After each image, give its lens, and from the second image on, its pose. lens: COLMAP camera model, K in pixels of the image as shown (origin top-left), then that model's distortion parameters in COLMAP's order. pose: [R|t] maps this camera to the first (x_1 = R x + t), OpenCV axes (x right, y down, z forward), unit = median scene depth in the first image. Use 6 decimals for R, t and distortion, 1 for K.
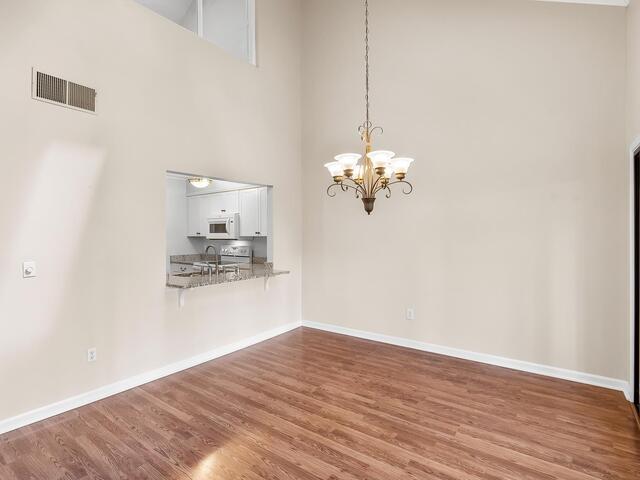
lens RADIAL K [[326.0, 0, 320.6], [0, 326.0, 243.5], [0, 0, 1]] dist [-0.008346, -0.000021]
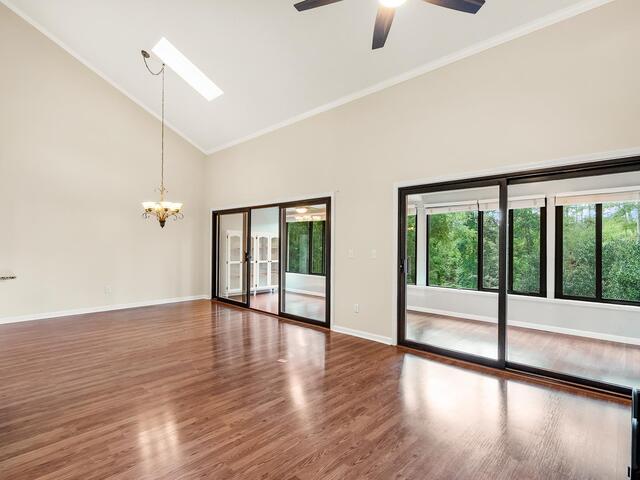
lens RADIAL K [[326.0, 0, 320.6], [0, 326.0, 243.5], [0, 0, 1]] dist [-0.008346, -0.000021]
pose [[0.112223, 0.022297, 0.993433, -1.569633], [0.012810, 0.999633, -0.023883, 0.053553], [-0.993600, 0.015406, 0.111896, -0.266943]]
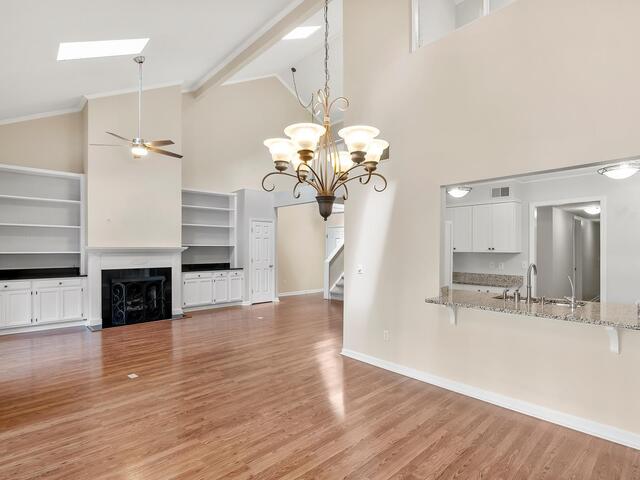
lens RADIAL K [[338.1, 0, 318.9], [0, 338.1, 253.6], [0, 0, 1]] dist [0.001328, 0.000605]
pose [[-0.180131, 0.030432, -0.983172, 0.715018], [-0.021473, 0.999161, 0.034861, -0.049351], [0.983408, 0.027391, -0.179327, 0.899526]]
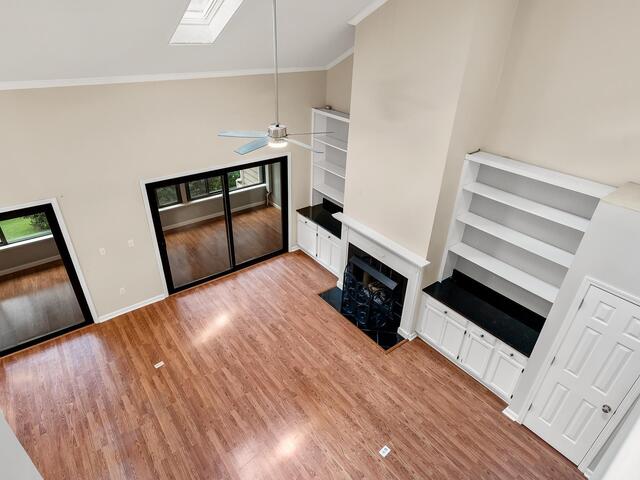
lens RADIAL K [[373.1, 0, 317.0], [0, 373.1, 238.4], [0, 0, 1]] dist [0.000827, -0.000268]
pose [[-0.961337, -0.139288, 0.237550, -1.396128], [0.002084, 0.858939, 0.512074, -0.914499], [-0.275367, 0.492771, -0.825439, 0.942177]]
